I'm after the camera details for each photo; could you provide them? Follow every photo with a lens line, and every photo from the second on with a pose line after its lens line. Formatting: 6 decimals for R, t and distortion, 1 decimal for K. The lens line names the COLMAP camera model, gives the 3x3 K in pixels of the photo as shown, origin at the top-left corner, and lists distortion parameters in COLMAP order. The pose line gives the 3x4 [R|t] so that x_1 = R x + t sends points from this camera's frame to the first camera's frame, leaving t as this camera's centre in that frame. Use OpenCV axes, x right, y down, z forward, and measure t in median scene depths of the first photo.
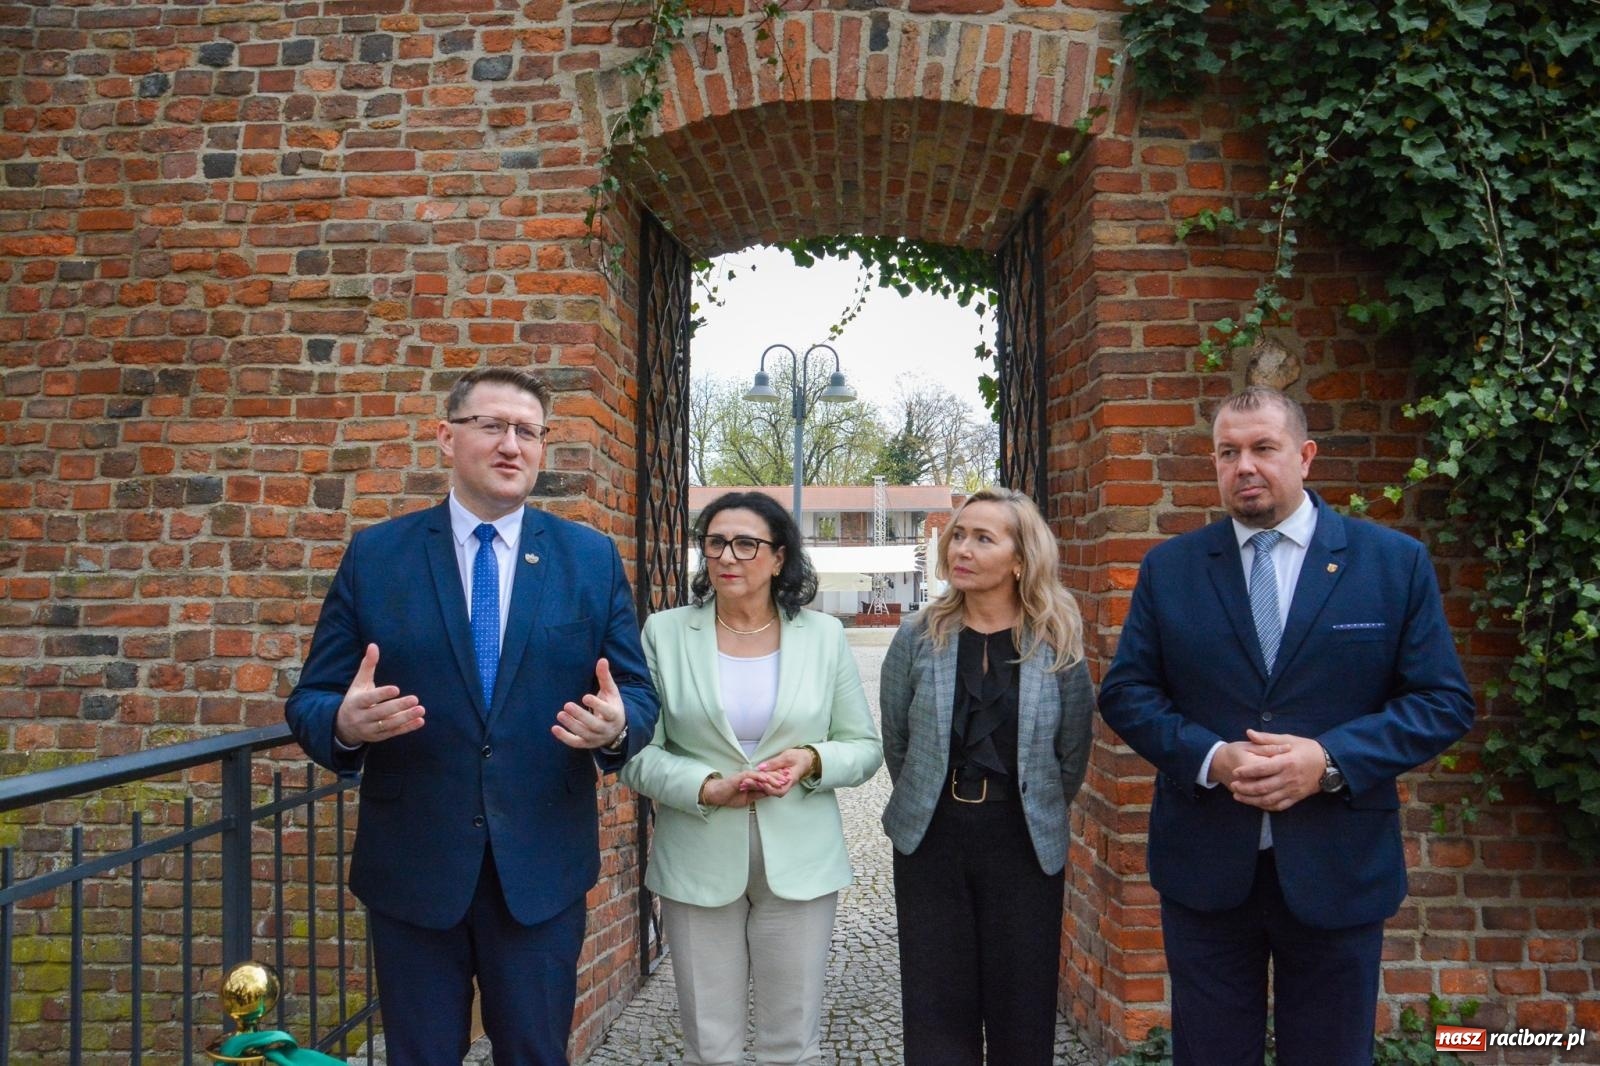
lens RADIAL K [[1130.1, 0, 800.0], [0, 1130.1, 533.0], [0, 0, 1]] dist [-0.098954, 0.069729]
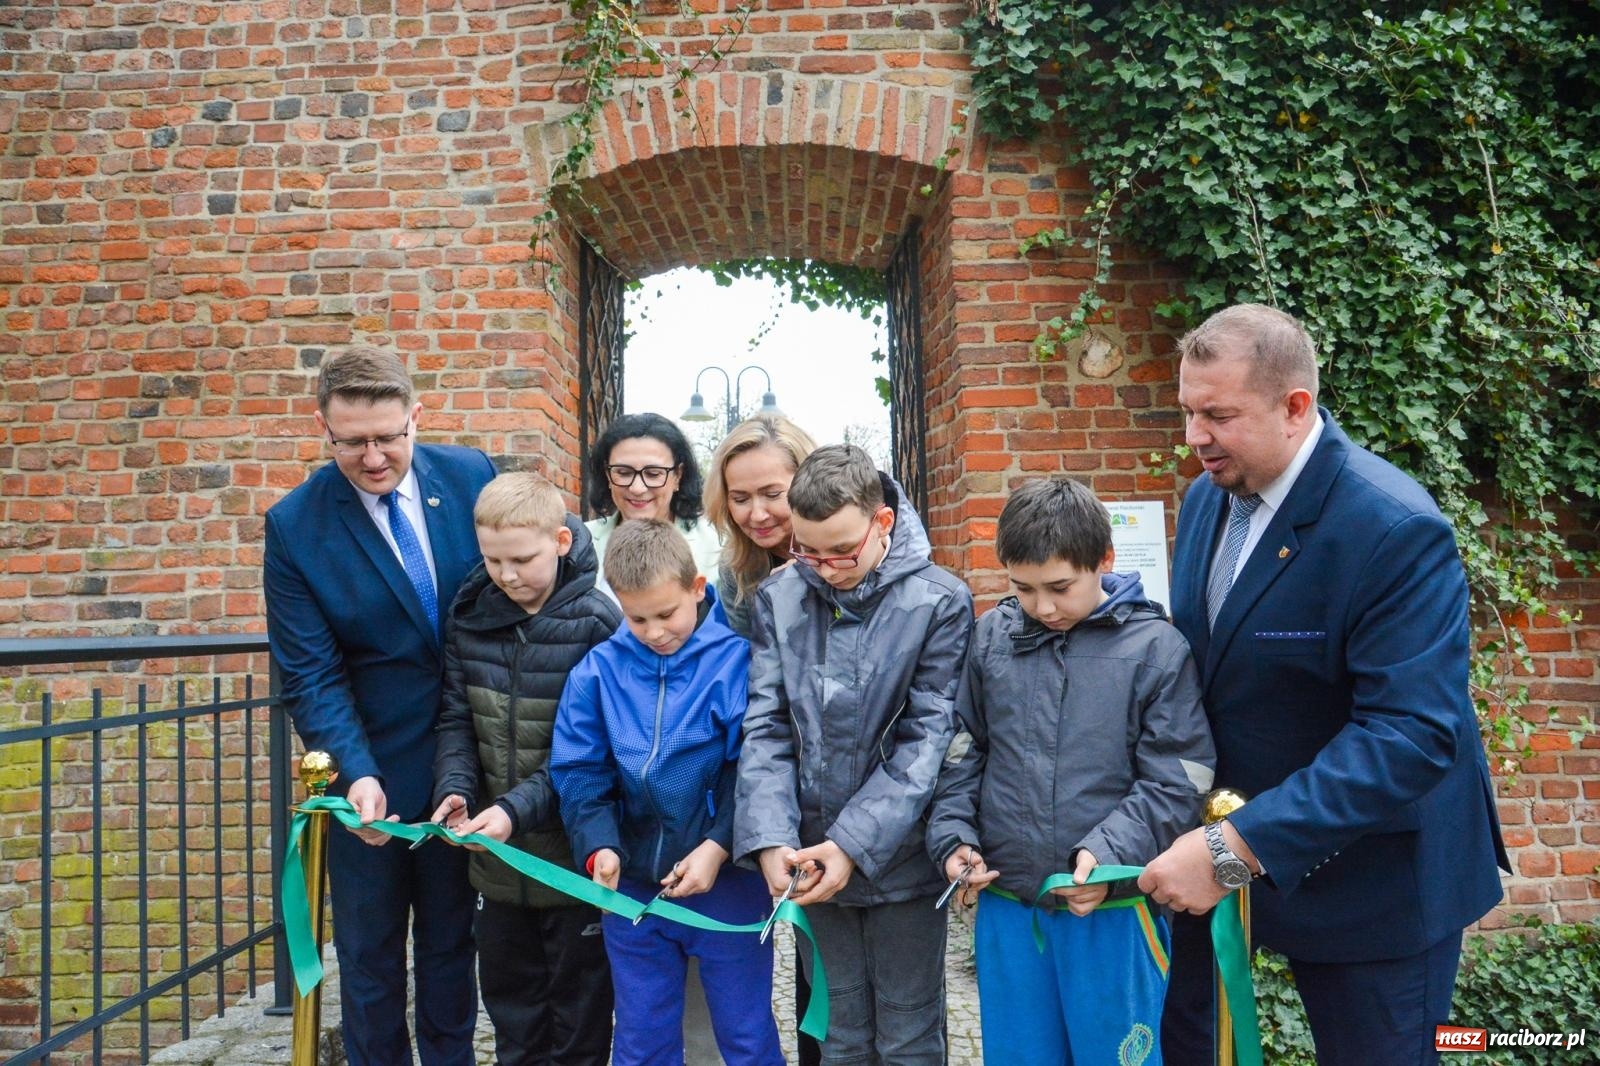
lens RADIAL K [[1207.2, 0, 800.2], [0, 1207.2, 553.9], [0, 0, 1]] dist [-0.098343, 0.076438]
pose [[0.998945, -0.022003, 0.040319, 0.035149], [0.022970, 0.999456, -0.023678, 0.087736], [-0.039776, 0.024579, 0.998906, -0.288729]]
